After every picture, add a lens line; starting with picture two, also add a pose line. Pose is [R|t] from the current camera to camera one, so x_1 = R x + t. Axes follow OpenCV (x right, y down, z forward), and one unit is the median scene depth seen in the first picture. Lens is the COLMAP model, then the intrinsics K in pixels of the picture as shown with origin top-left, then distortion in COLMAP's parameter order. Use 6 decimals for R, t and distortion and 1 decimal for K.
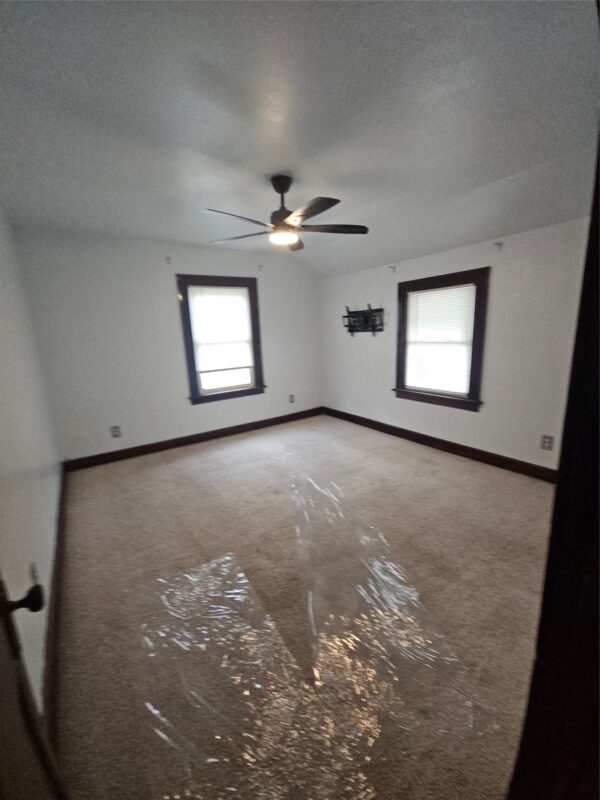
lens RADIAL K [[328.8, 0, 302.4], [0, 328.8, 398.7], [0, 0, 1]] dist [0.000181, -0.000168]
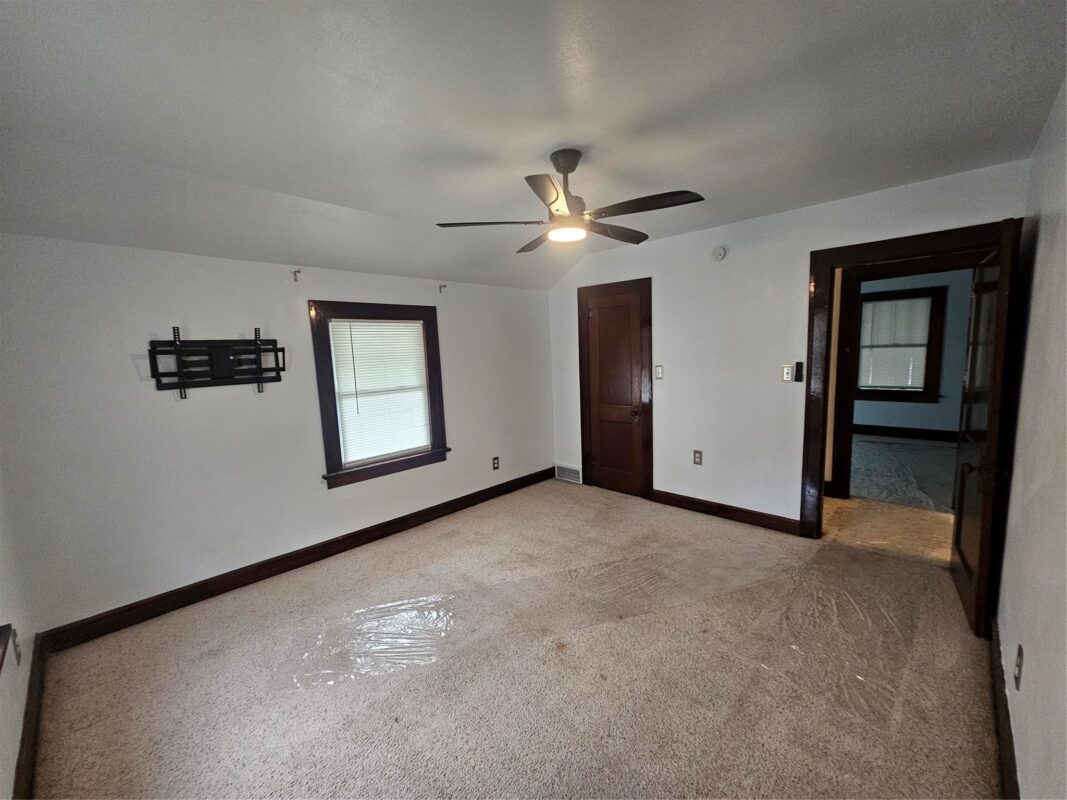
lens RADIAL K [[438.5, 0, 536.7], [0, 438.5, 404.9], [0, 0, 1]] dist [0.000181, -0.000168]
pose [[-0.207857, -0.069982, 0.975653, -0.638013], [0.251840, 0.959983, 0.122511, -0.177044], [-0.945184, 0.271173, -0.181915, 0.878544]]
